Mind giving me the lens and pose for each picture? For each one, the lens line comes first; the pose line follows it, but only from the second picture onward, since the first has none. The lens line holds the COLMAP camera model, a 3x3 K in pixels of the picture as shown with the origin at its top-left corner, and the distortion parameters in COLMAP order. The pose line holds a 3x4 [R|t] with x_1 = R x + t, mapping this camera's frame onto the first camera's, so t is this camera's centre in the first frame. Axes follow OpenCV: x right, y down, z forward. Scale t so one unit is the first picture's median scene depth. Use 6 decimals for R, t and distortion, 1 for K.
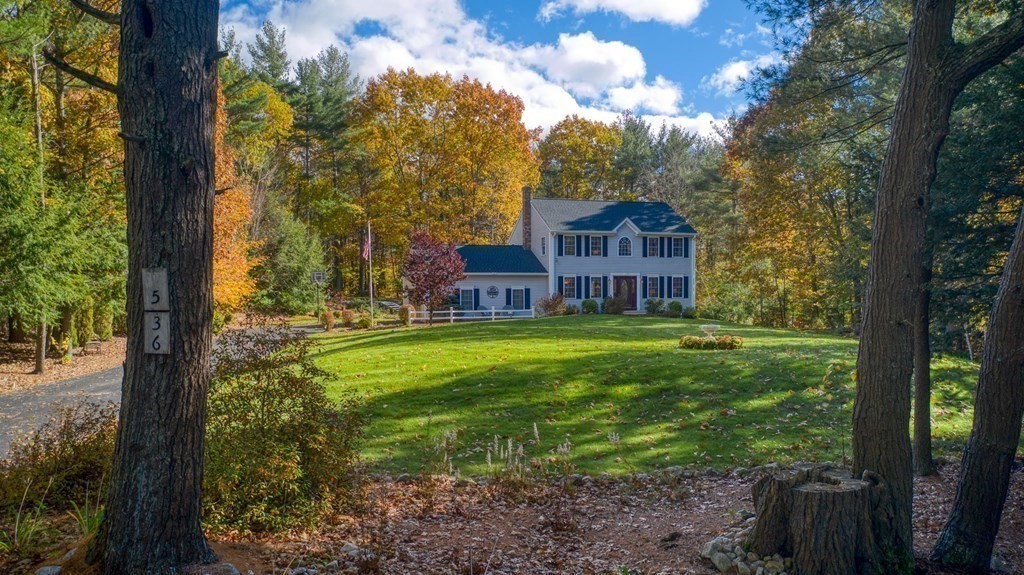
lens RADIAL K [[896.8, 0, 512.0], [0, 896.8, 287.5], [0, 0, 1]] dist [-0.006475, -0.005447]
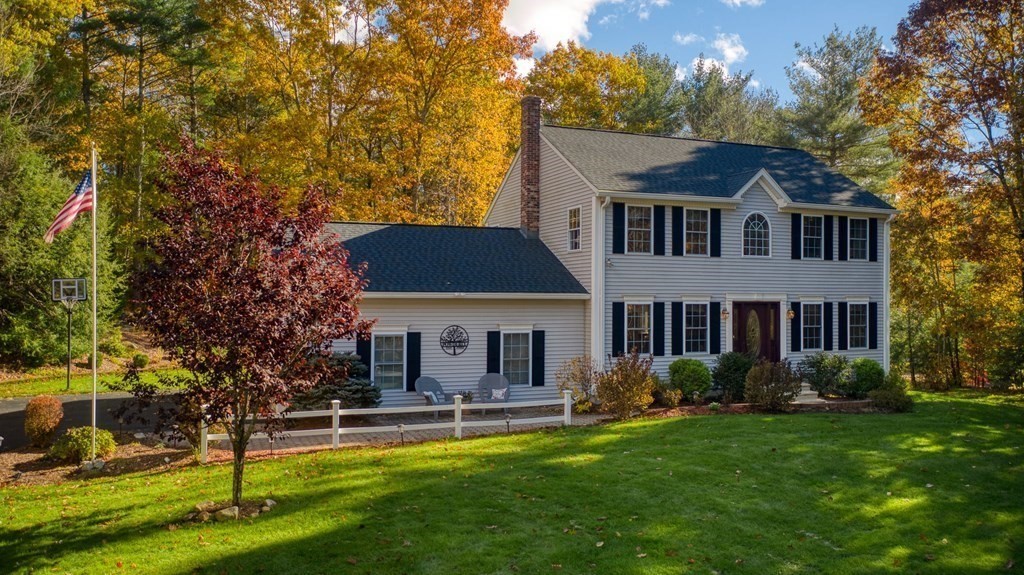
lens RADIAL K [[896.8, 0, 512.0], [0, 896.8, 287.5], [0, 0, 1]] dist [-0.006475, -0.005447]
pose [[0.998338, 0.015282, 0.055569, -0.017613], [-0.015681, 0.999854, 0.006748, -0.020836], [-0.055458, -0.007608, 0.998432, 0.569396]]
